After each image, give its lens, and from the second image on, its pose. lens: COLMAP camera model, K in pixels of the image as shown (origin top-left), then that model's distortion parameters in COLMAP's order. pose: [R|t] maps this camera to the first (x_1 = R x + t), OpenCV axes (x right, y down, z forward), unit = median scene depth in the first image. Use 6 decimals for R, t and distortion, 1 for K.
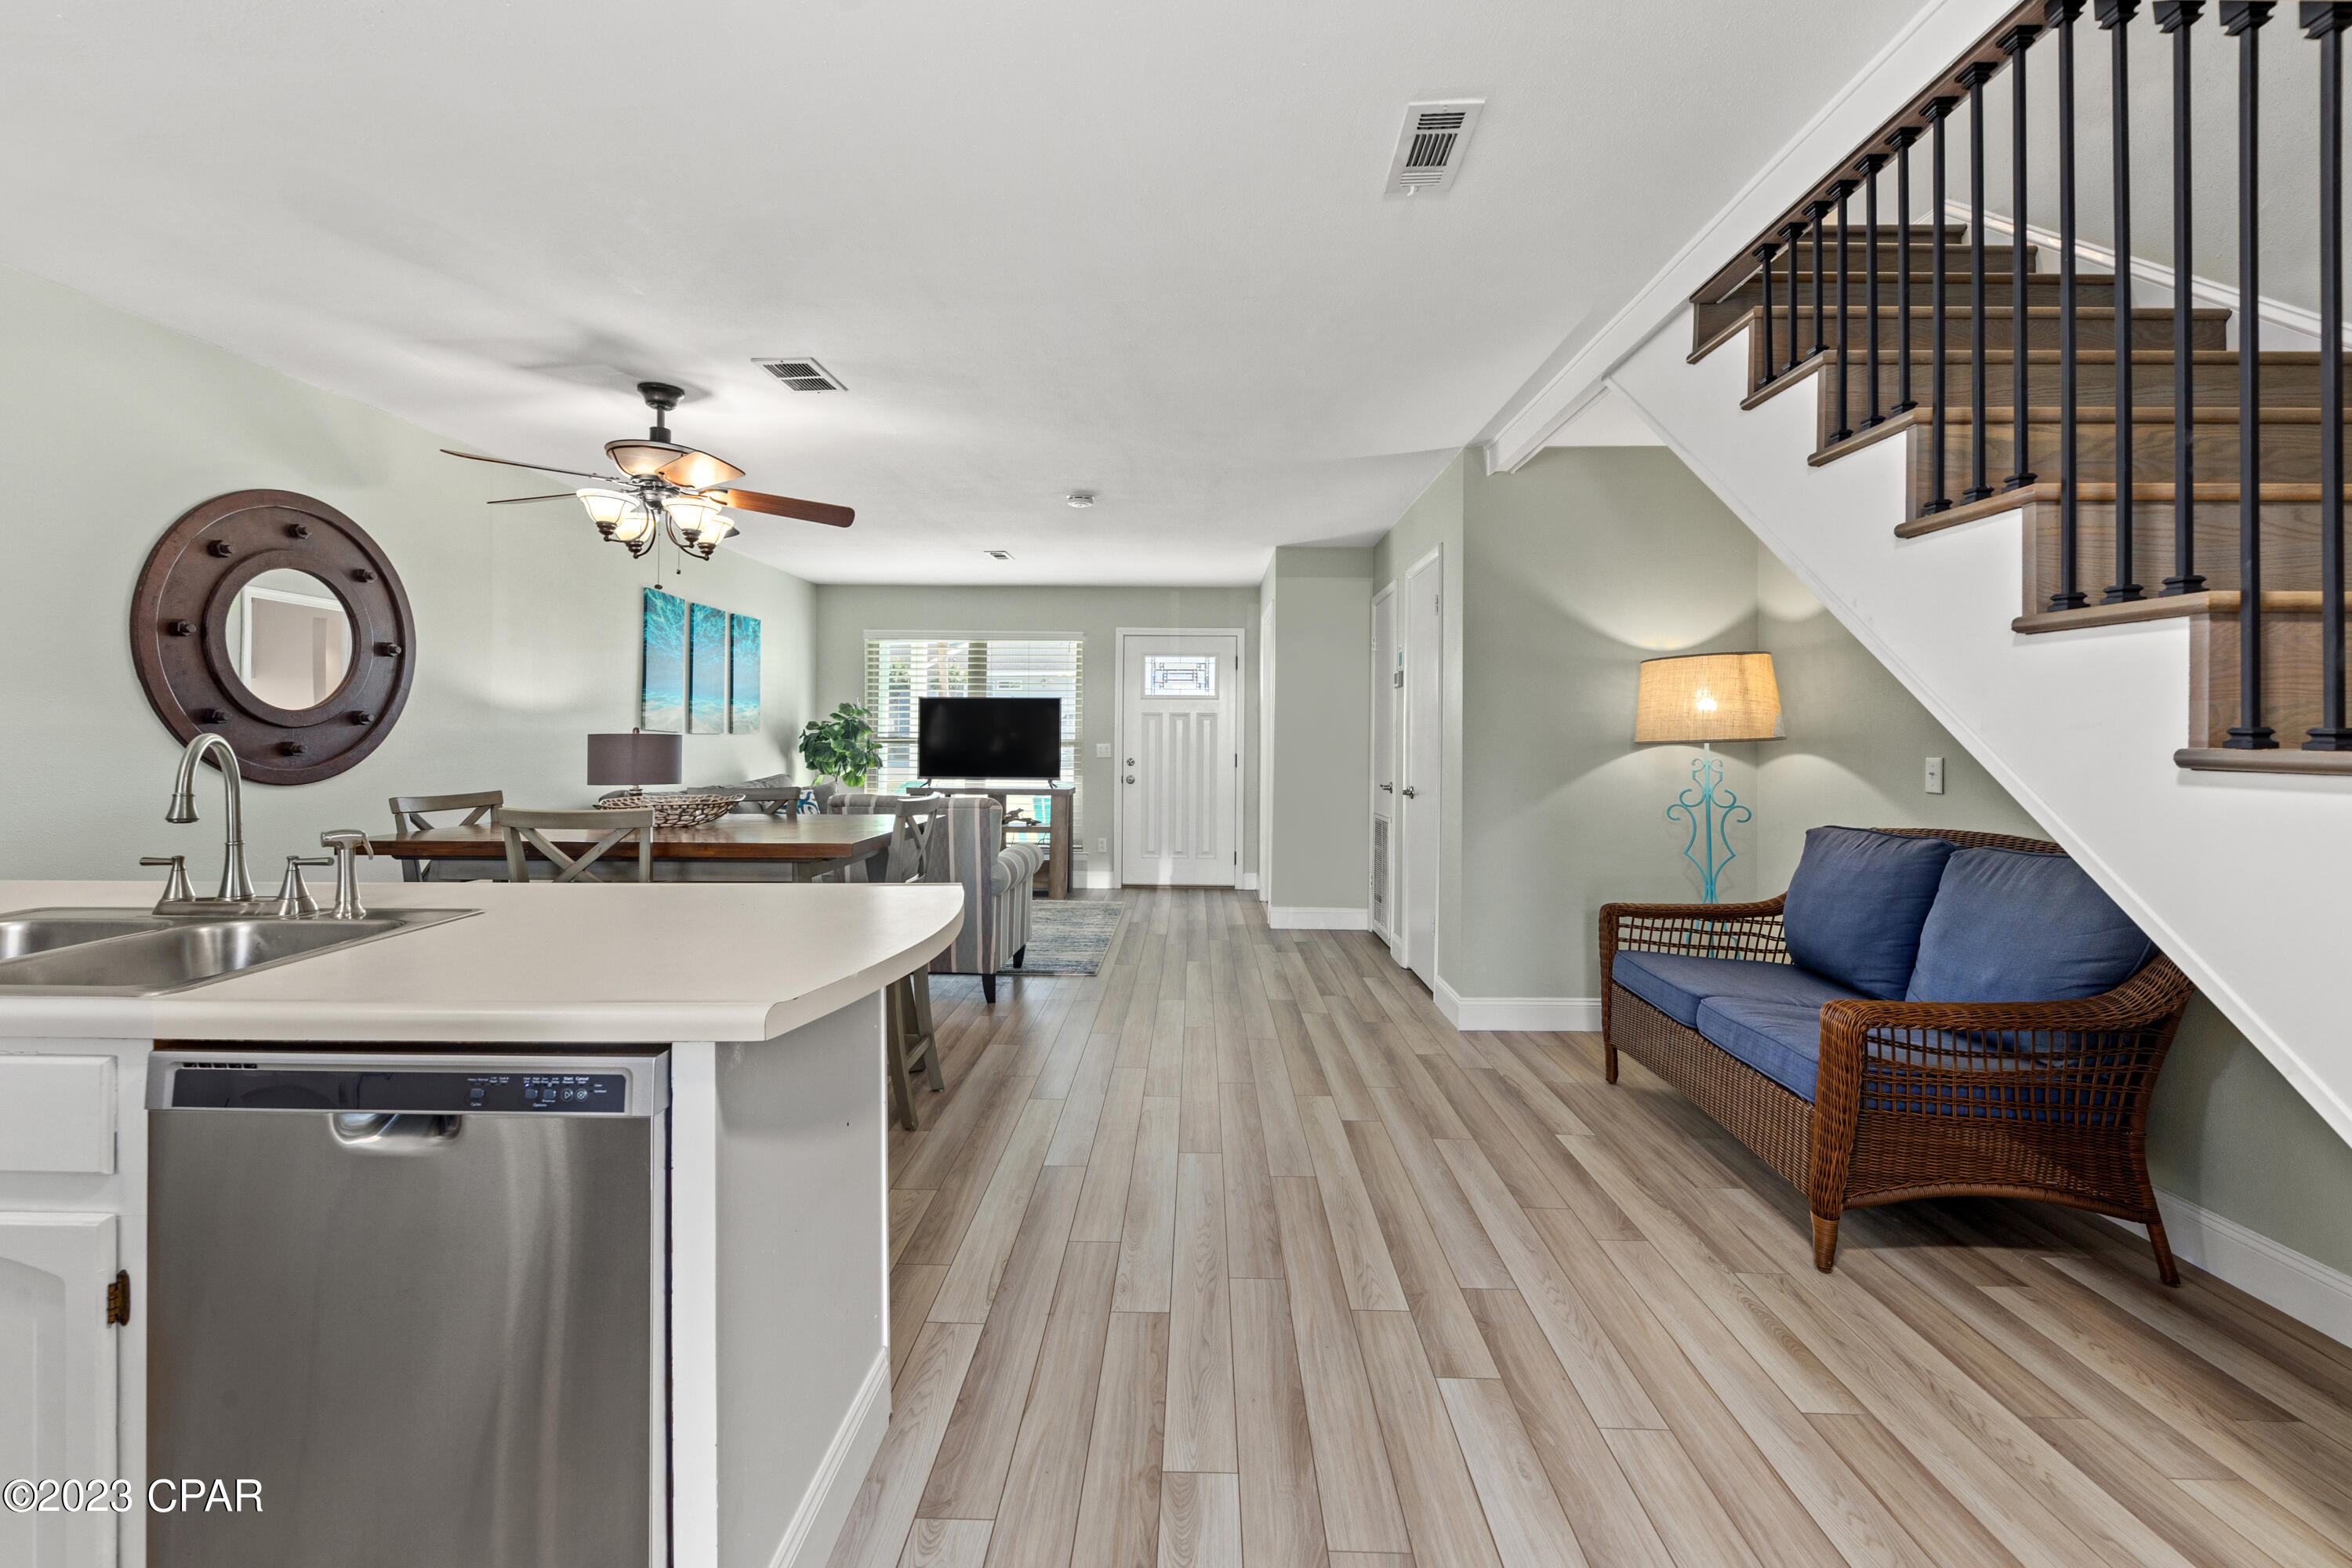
lens RADIAL K [[972.3, 0, 1175.2], [0, 972.3, 734.8], [0, 0, 1]] dist [0.000279, 0.000020]
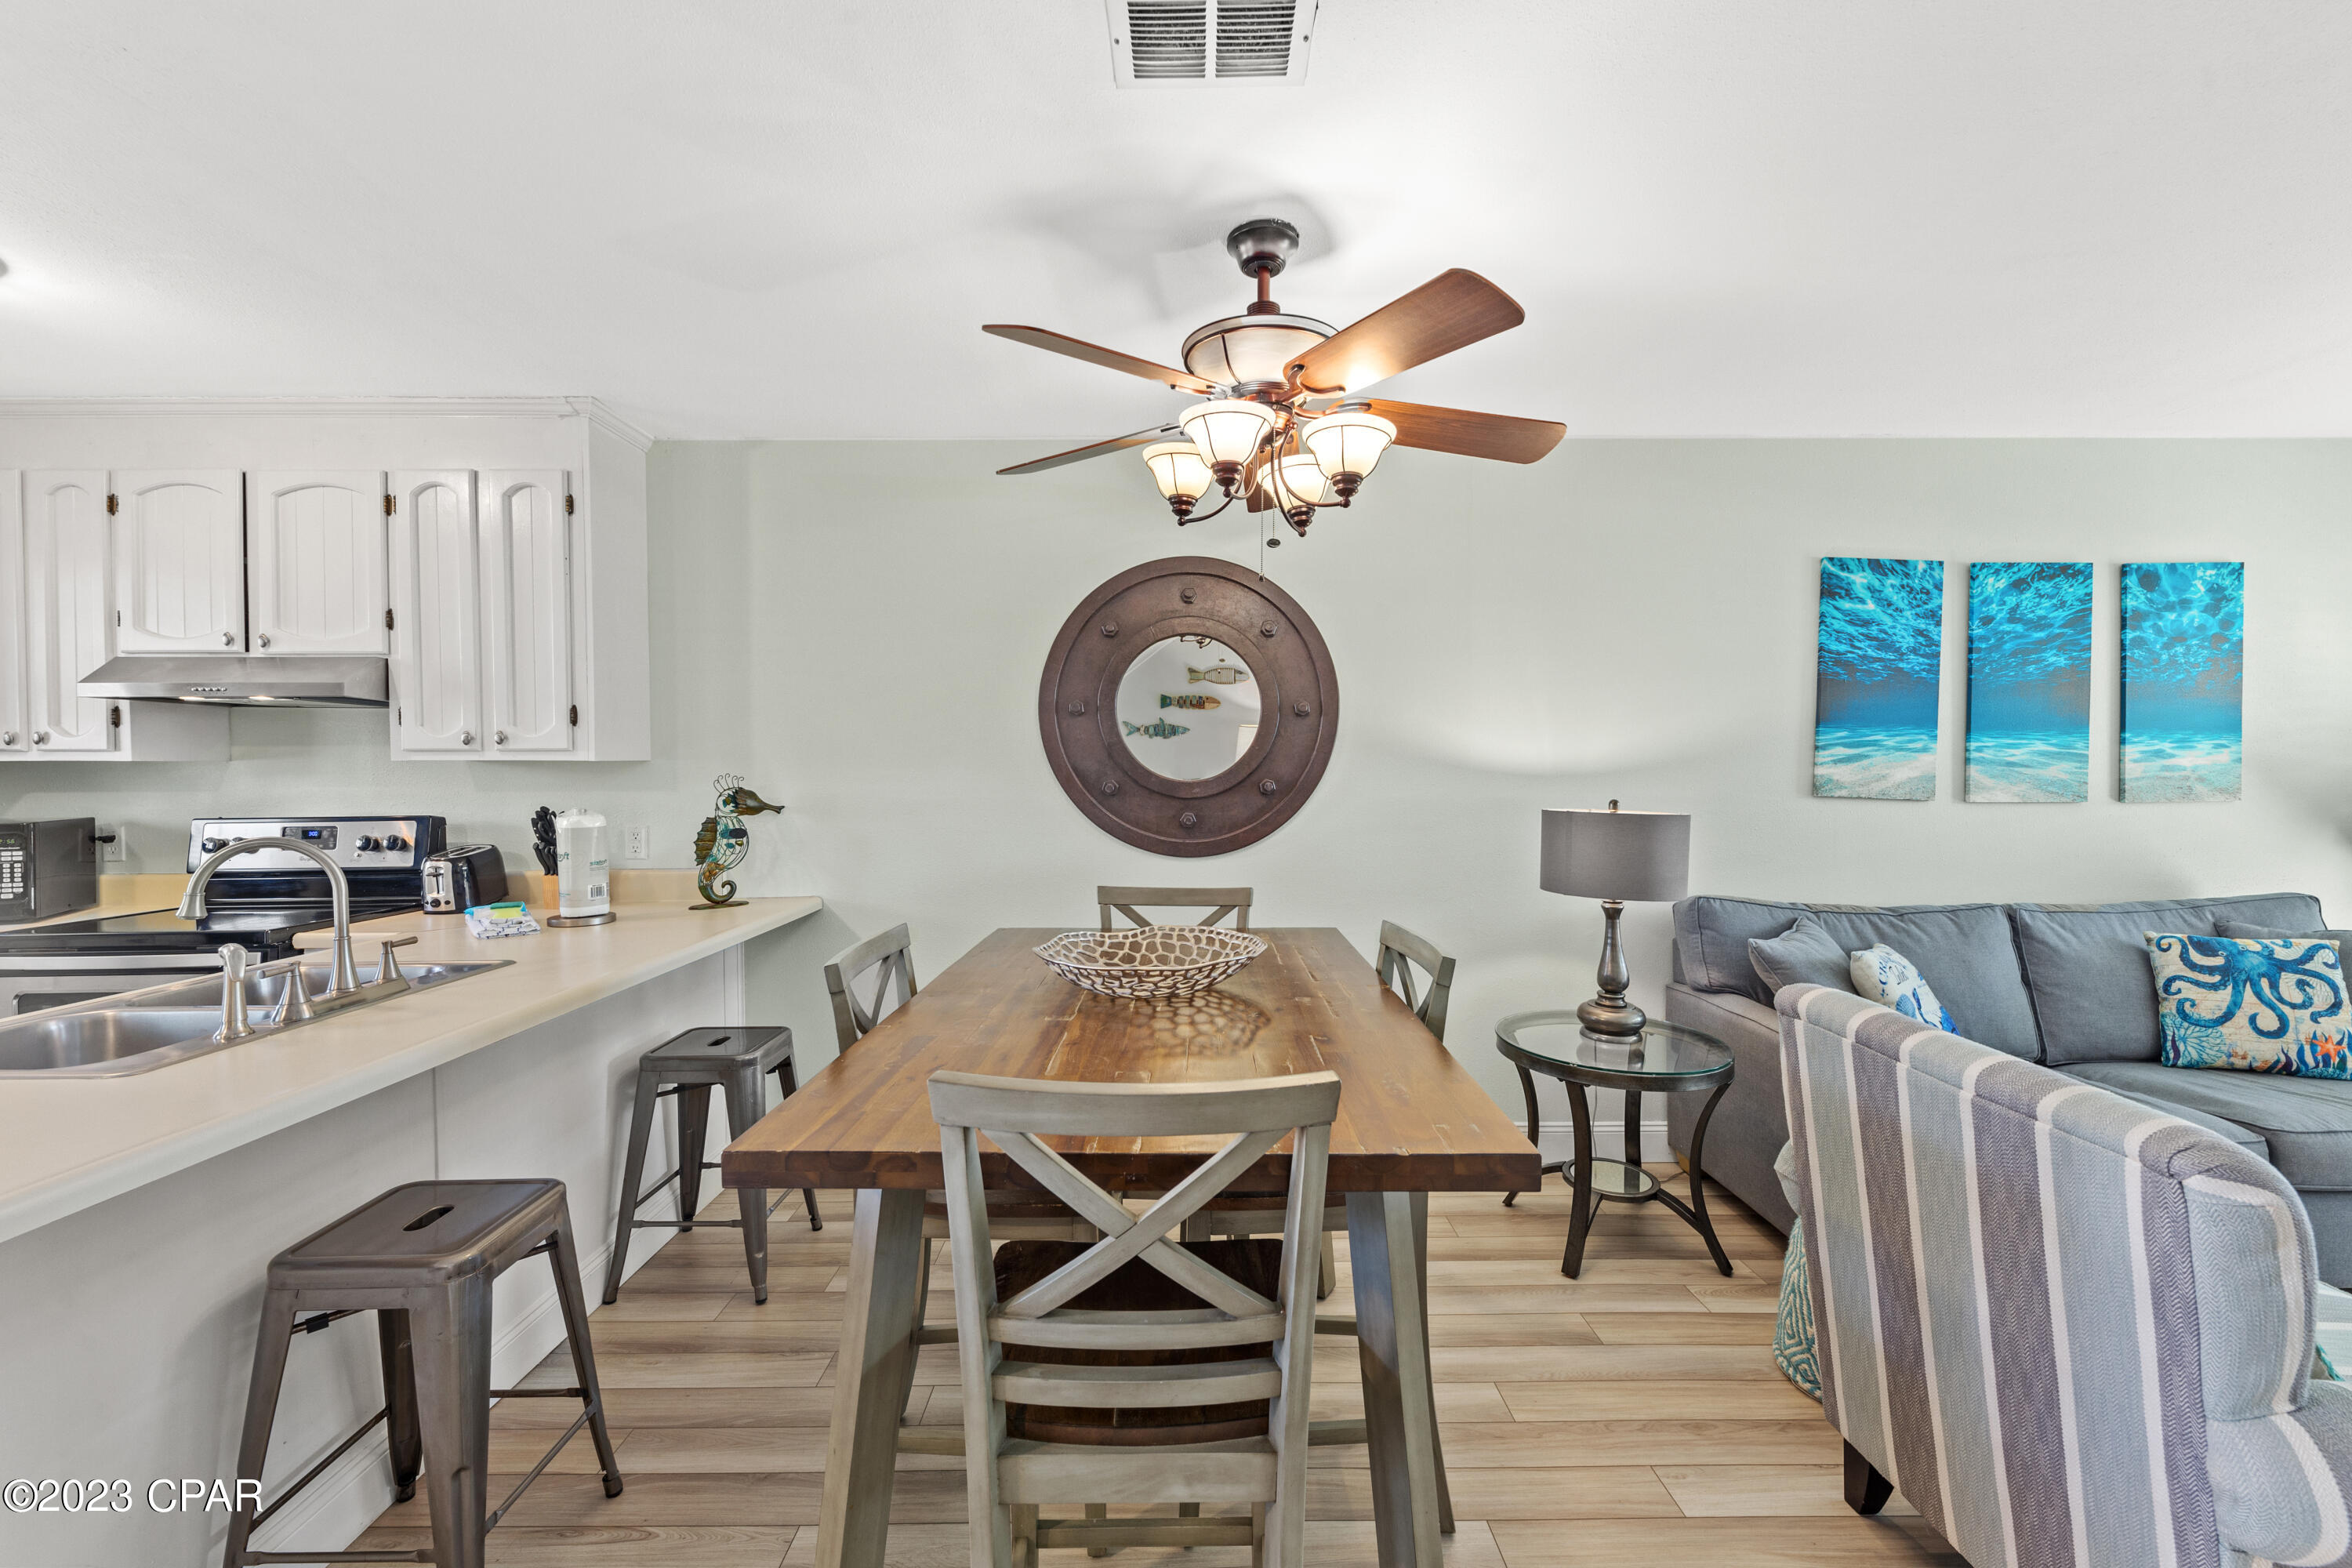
lens RADIAL K [[965.3, 0, 1171.4], [0, 965.3, 782.5], [0, 0, 1]] dist [0.009069, -0.004171]
pose [[0.034571, 0.011162, -0.999340, 0.047401], [0.000859, 0.999937, 0.011198, -0.027978], [0.999402, -0.001246, 0.034560, 0.775493]]
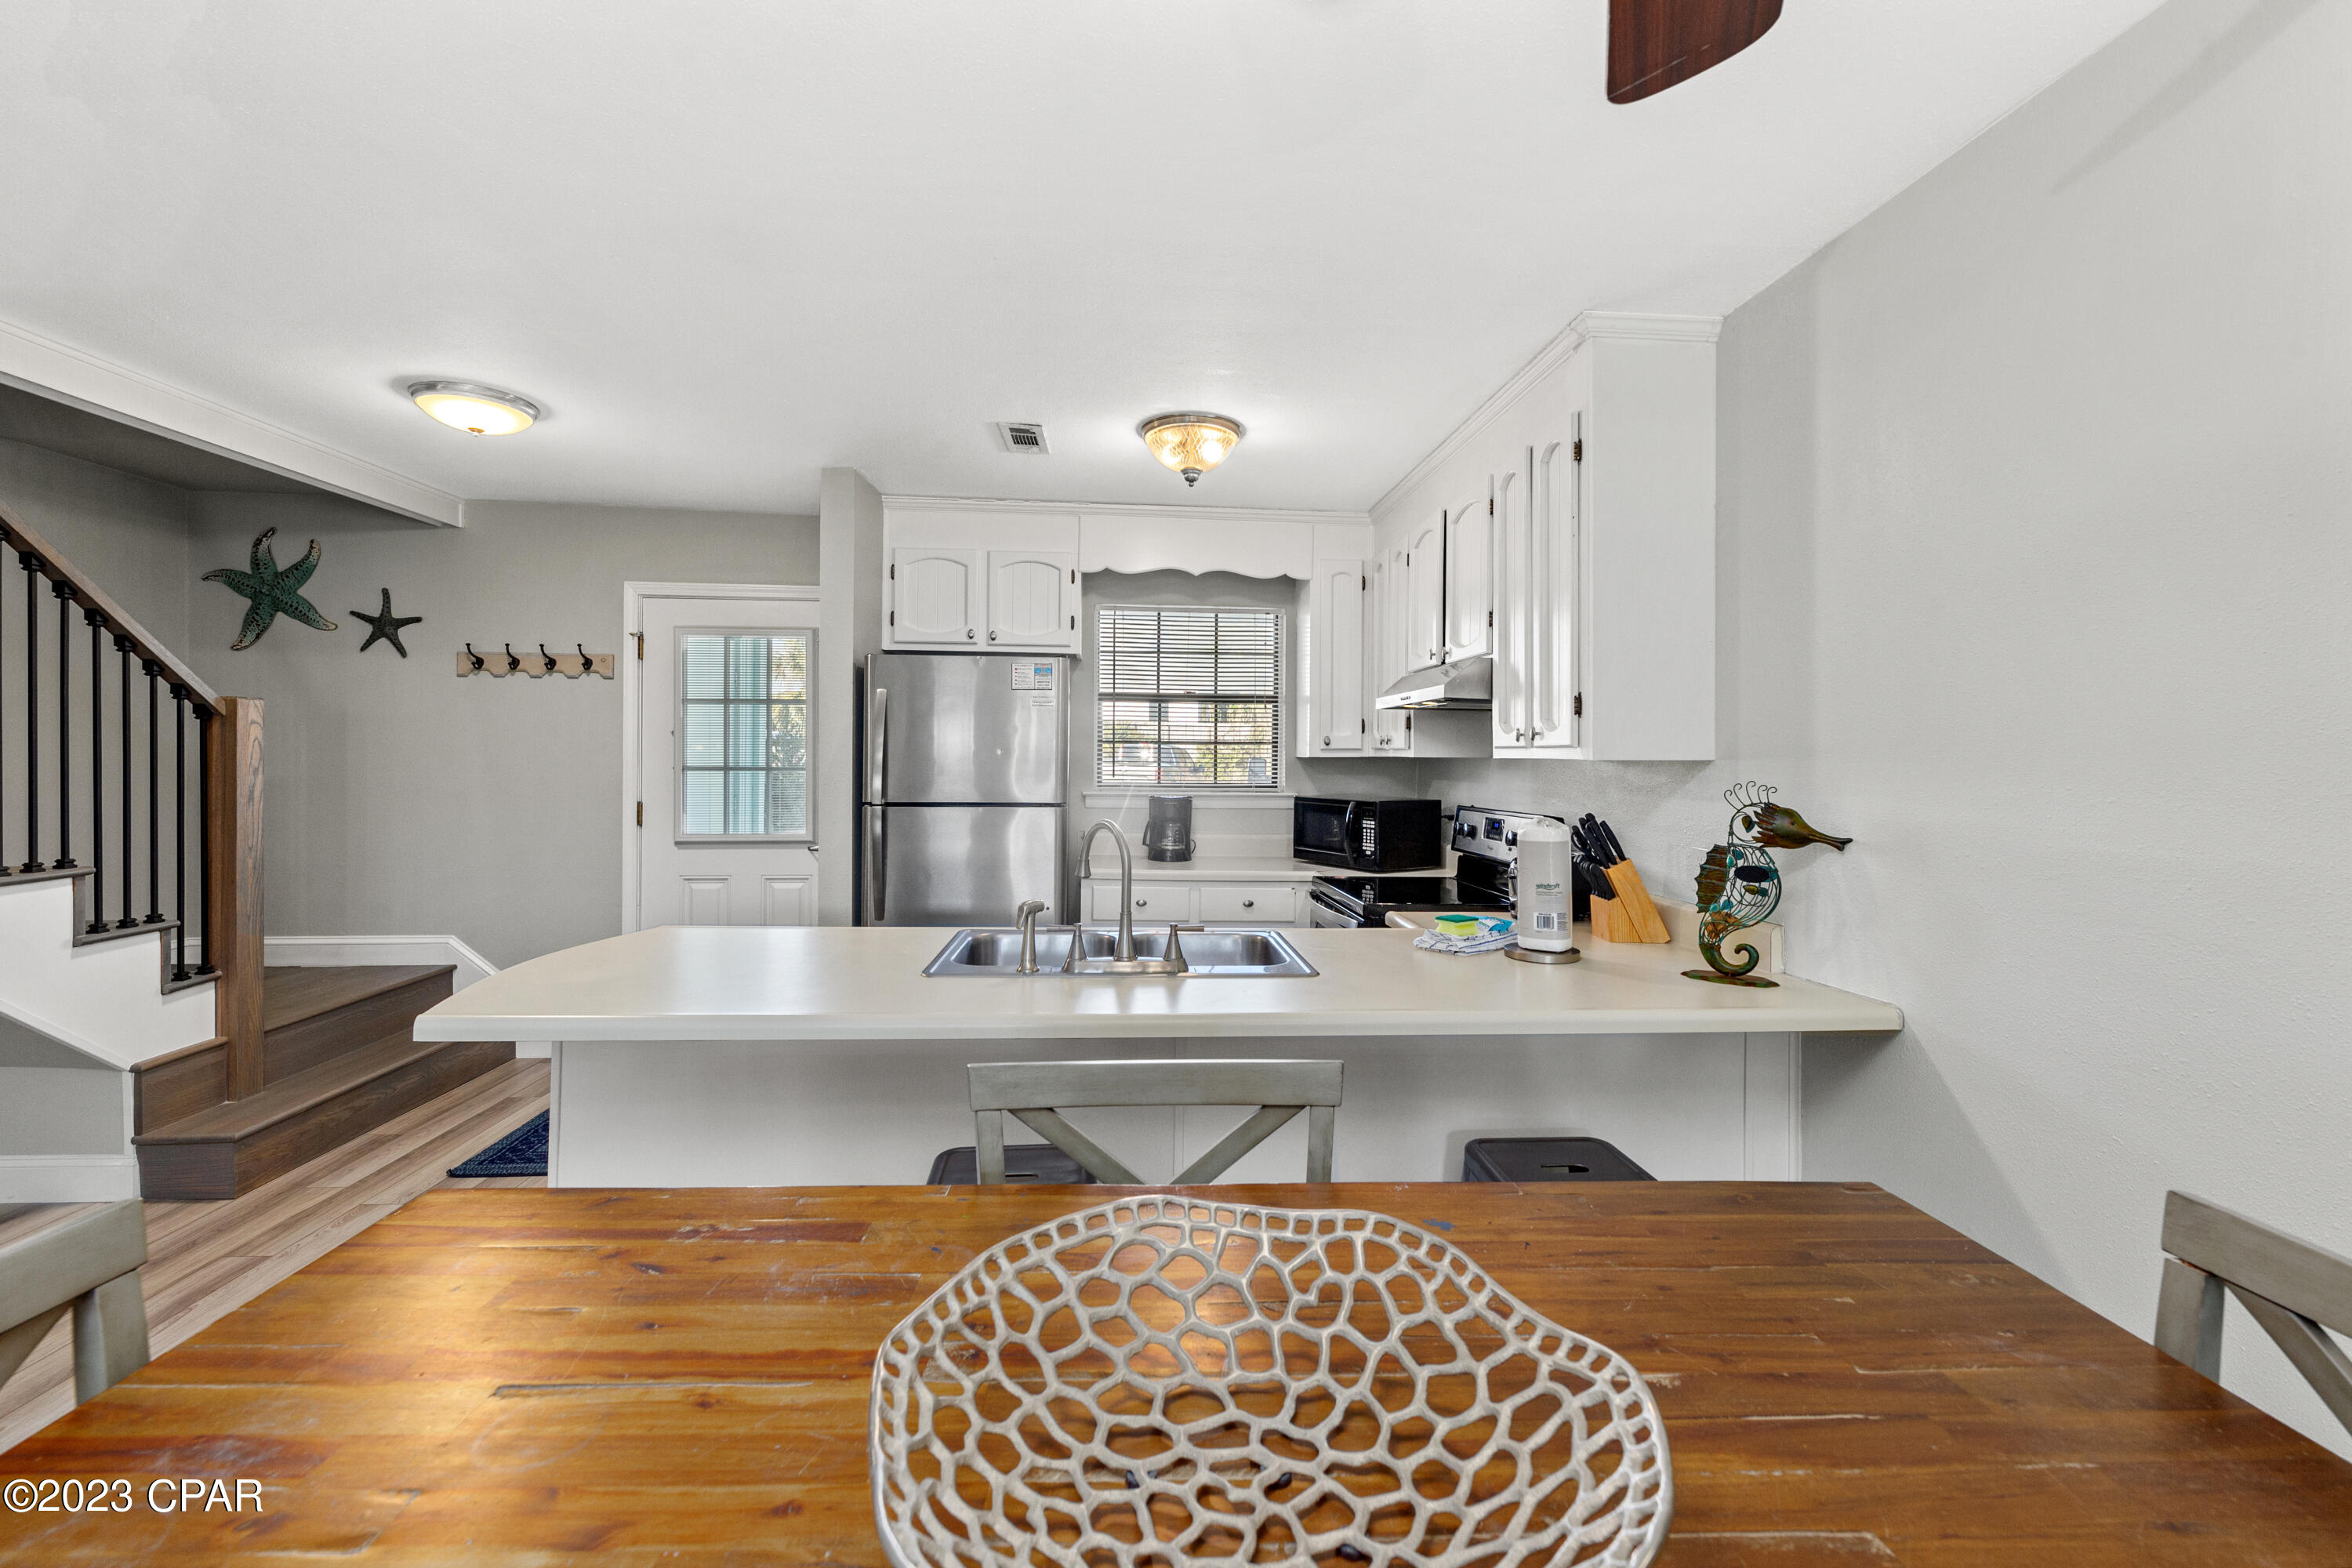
lens RADIAL K [[975.4, 0, 1173.1], [0, 975.4, 762.8], [0, 0, 1]] dist [0.001269, 0.000073]
pose [[-0.996353, -0.012342, -0.084426, -0.380283], [-0.013147, 0.999873, 0.008994, -0.036834], [0.084305, 0.010071, -0.996389, 0.927900]]
